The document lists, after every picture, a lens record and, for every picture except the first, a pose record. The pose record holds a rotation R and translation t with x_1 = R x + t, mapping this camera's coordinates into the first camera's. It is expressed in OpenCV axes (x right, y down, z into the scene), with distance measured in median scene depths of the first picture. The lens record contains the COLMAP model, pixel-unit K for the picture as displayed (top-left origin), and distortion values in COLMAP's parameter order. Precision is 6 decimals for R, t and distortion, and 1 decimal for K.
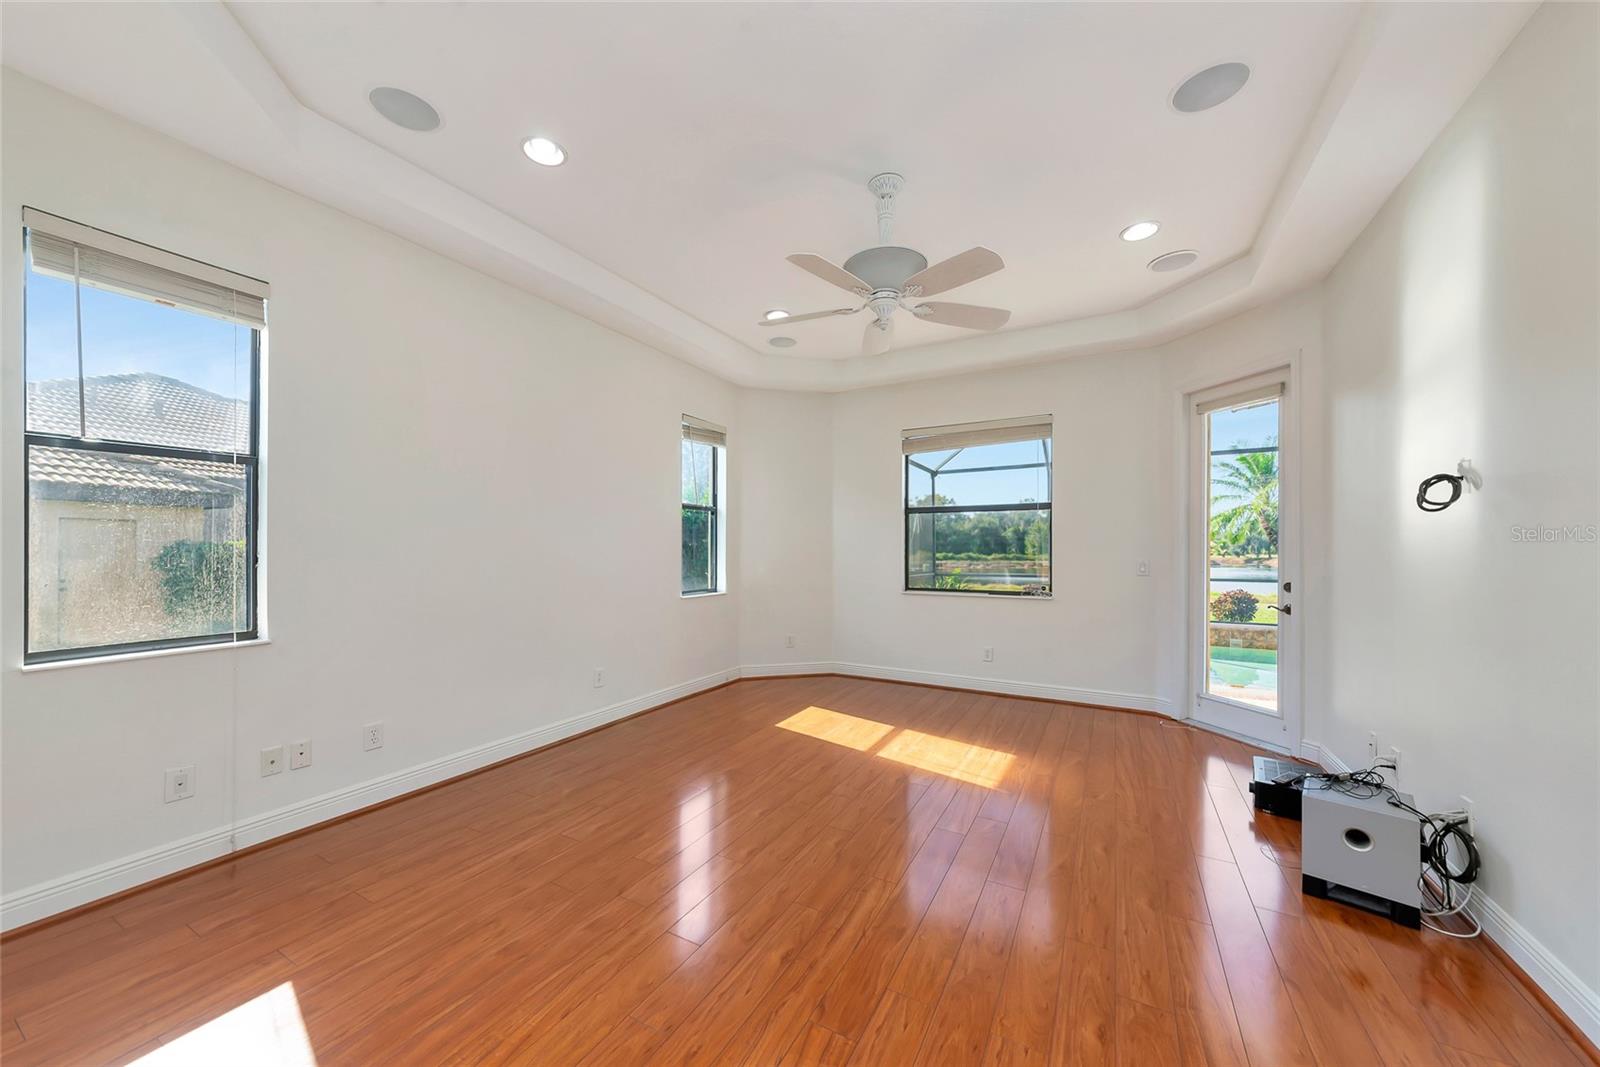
lens RADIAL K [[557.5, 0, 741.2], [0, 557.5, 548.2], [0, 0, 1]] dist [0.025498, 0.001259]
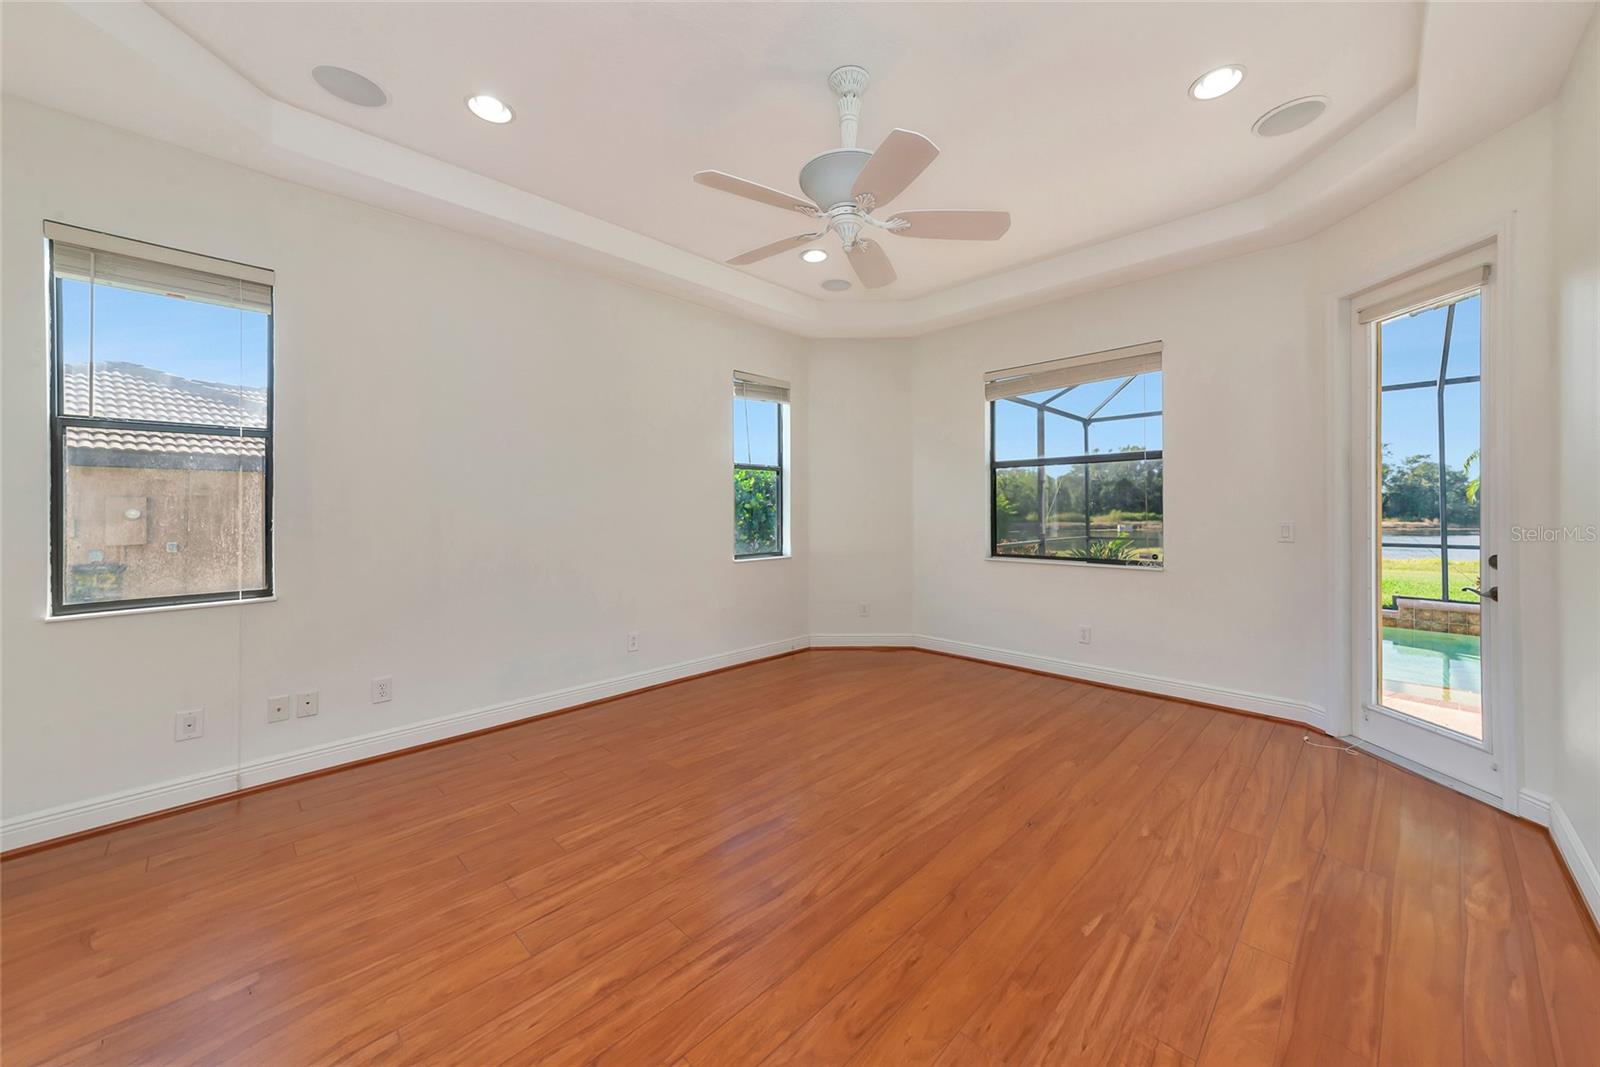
lens RADIAL K [[557.5, 0, 803.6], [0, 557.5, 512.7], [0, 0, 1]] dist [0.025498, 0.001259]
pose [[0.972998, -0.005429, -0.230748, 0.343356], [0.006823, 0.999963, 0.005246, -0.000412], [0.230711, -0.006678, 0.972999, 0.139686]]
